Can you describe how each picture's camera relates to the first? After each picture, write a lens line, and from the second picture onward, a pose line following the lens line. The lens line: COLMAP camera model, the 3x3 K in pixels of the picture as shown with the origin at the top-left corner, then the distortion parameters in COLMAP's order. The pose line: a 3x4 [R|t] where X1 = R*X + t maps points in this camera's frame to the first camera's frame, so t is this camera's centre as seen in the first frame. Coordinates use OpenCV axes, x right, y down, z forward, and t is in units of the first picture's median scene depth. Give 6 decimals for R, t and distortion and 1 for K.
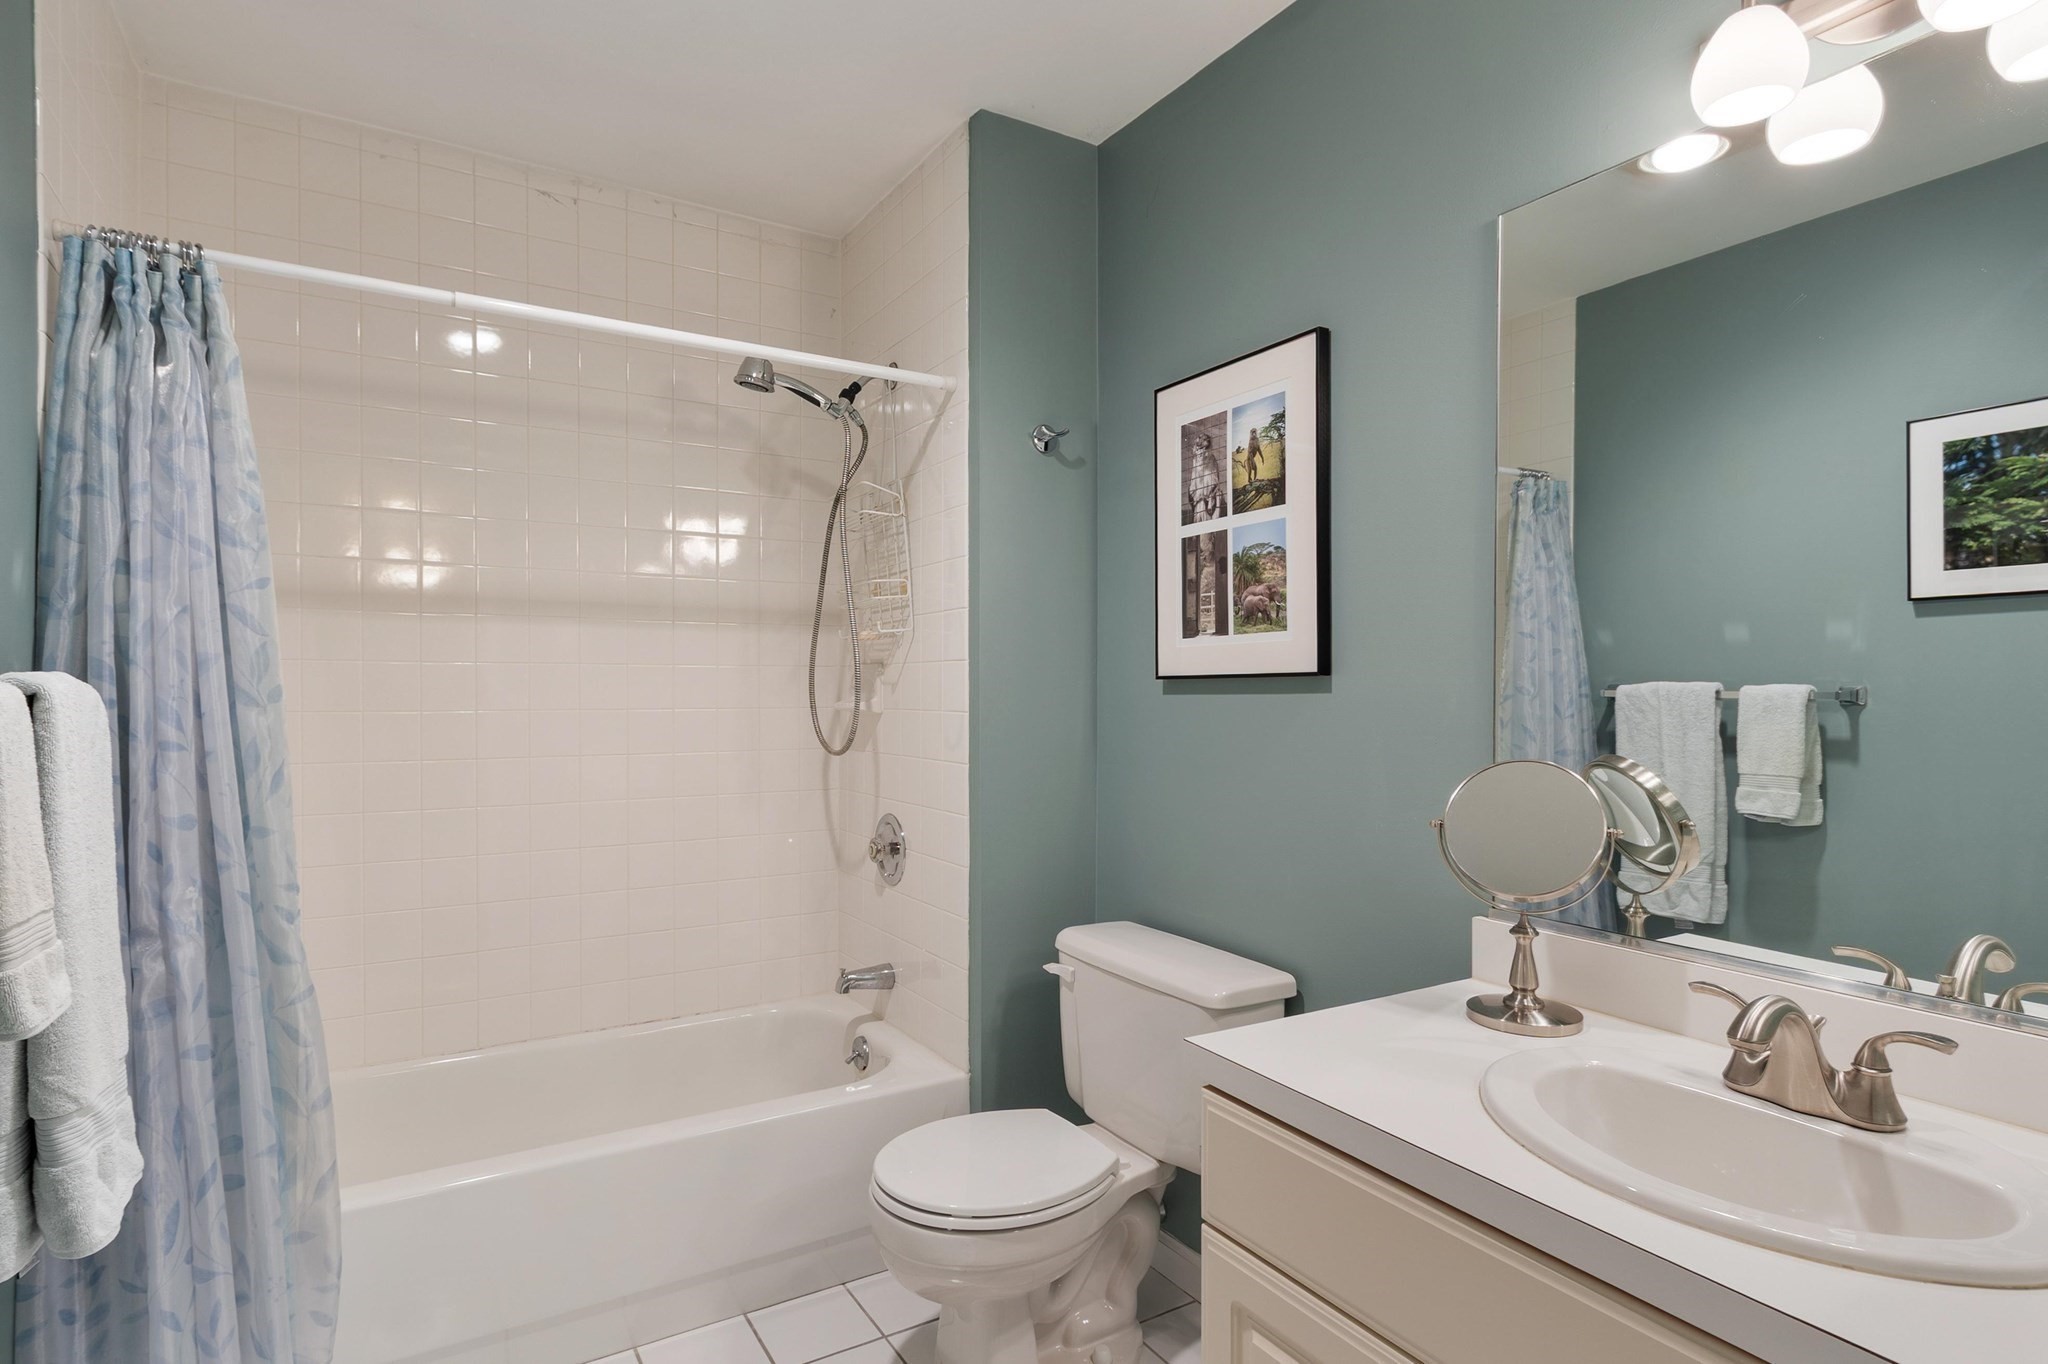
lens RADIAL K [[1049.1, 0, 1016.6], [0, 1049.1, 690.9], [0, 0, 1]] dist [0.004969, -0.002763]
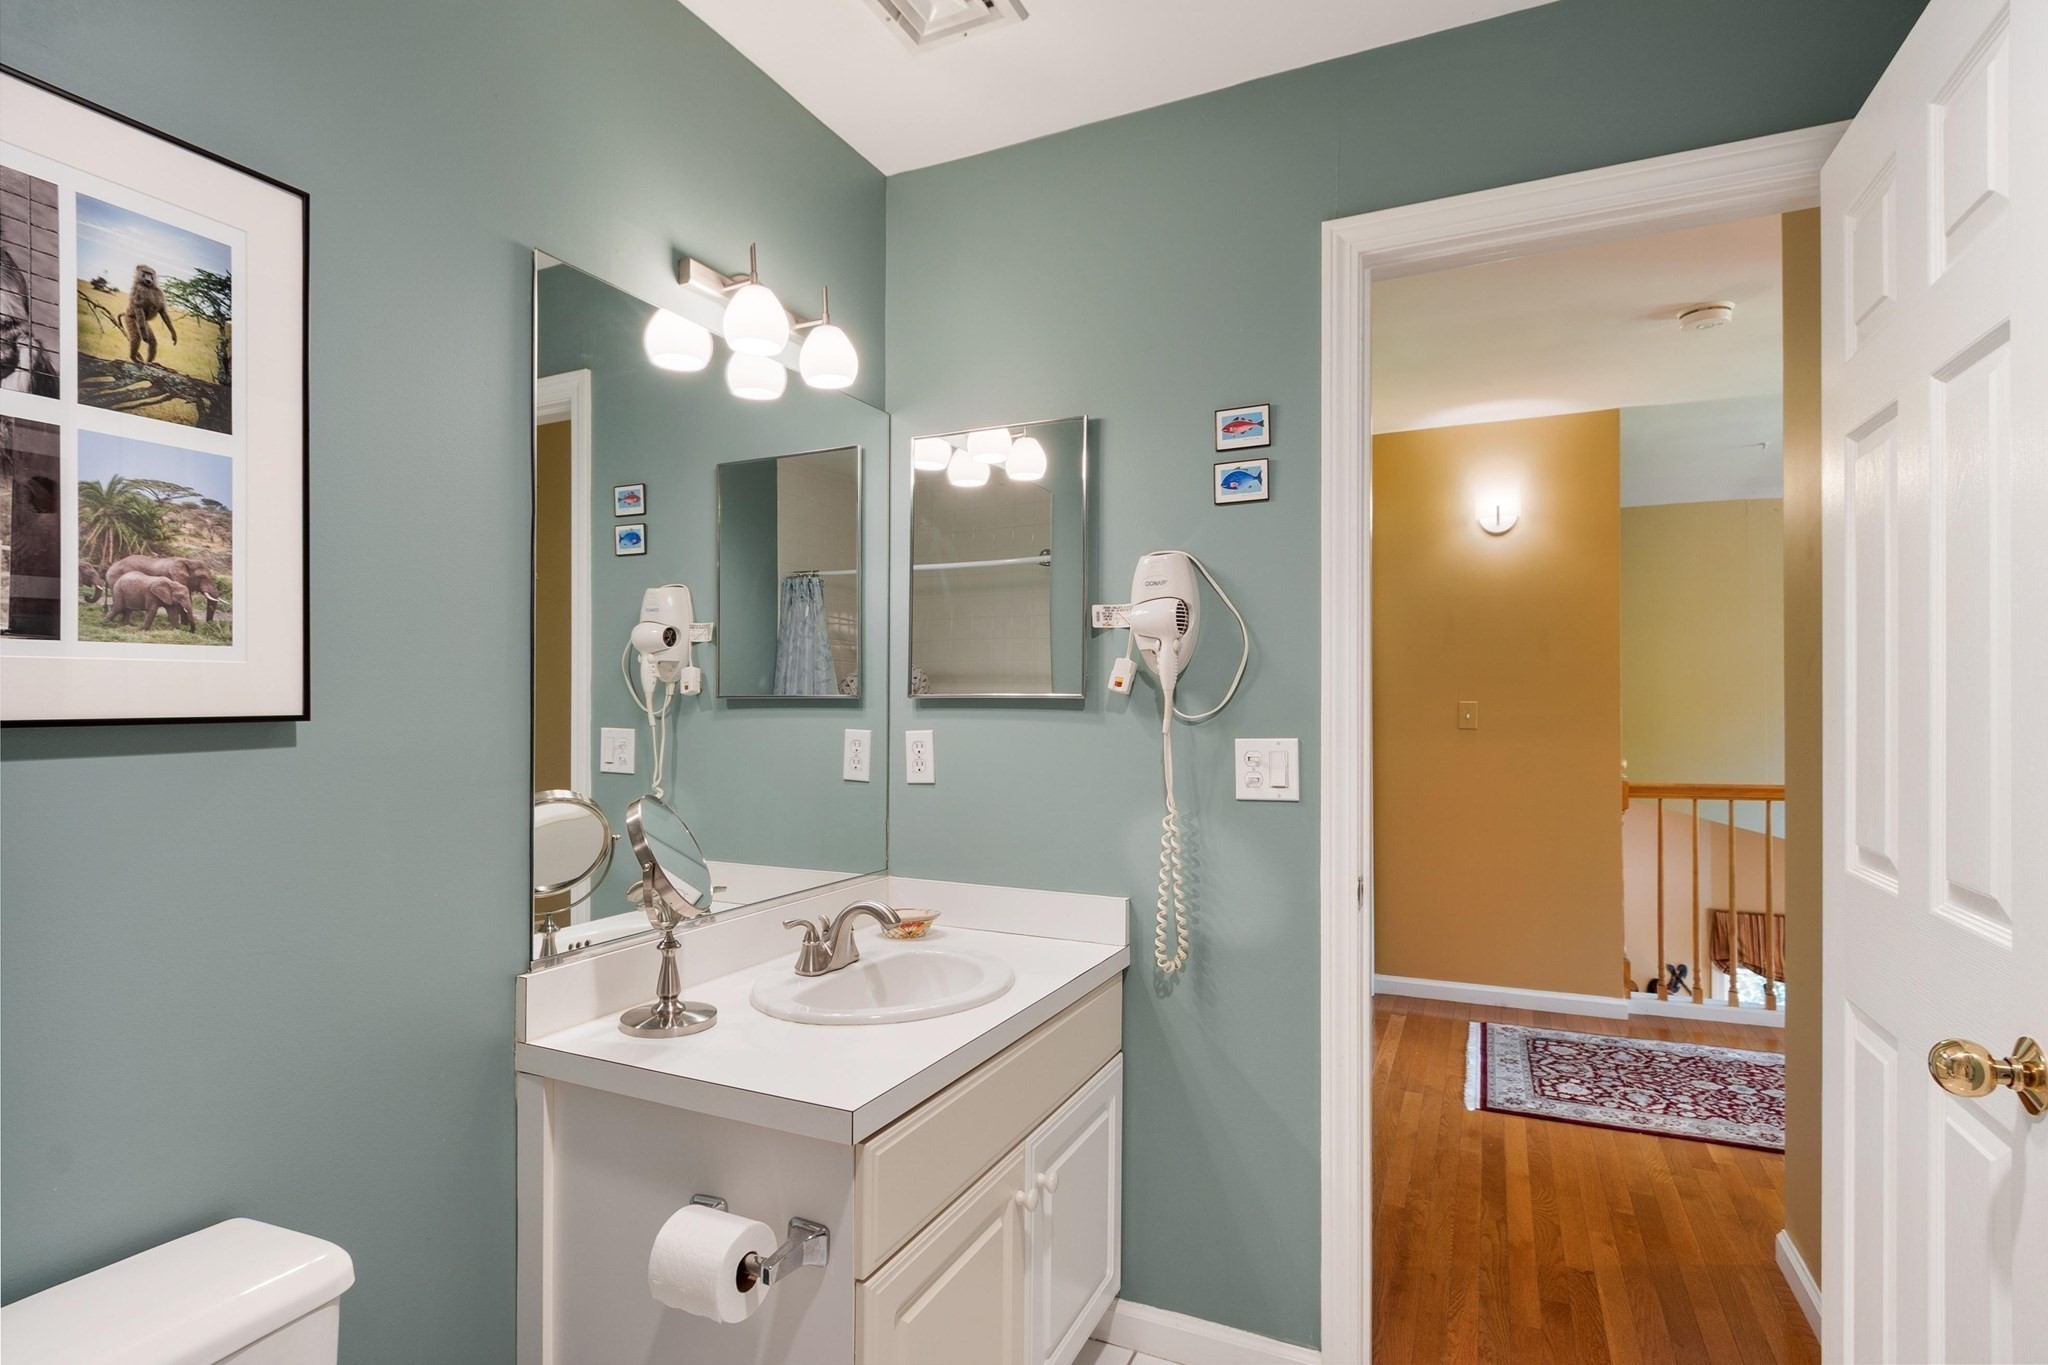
lens RADIAL K [[1049.1, 0, 1016.3], [0, 1049.1, 688.0], [0, 0, 1]] dist [0.004969, -0.002763]
pose [[-0.547327, 0.017473, 0.836736, -0.477294], [0.008969, 0.999847, -0.015013, -0.020160], [-0.836871, -0.000712, -0.547400, 0.933203]]
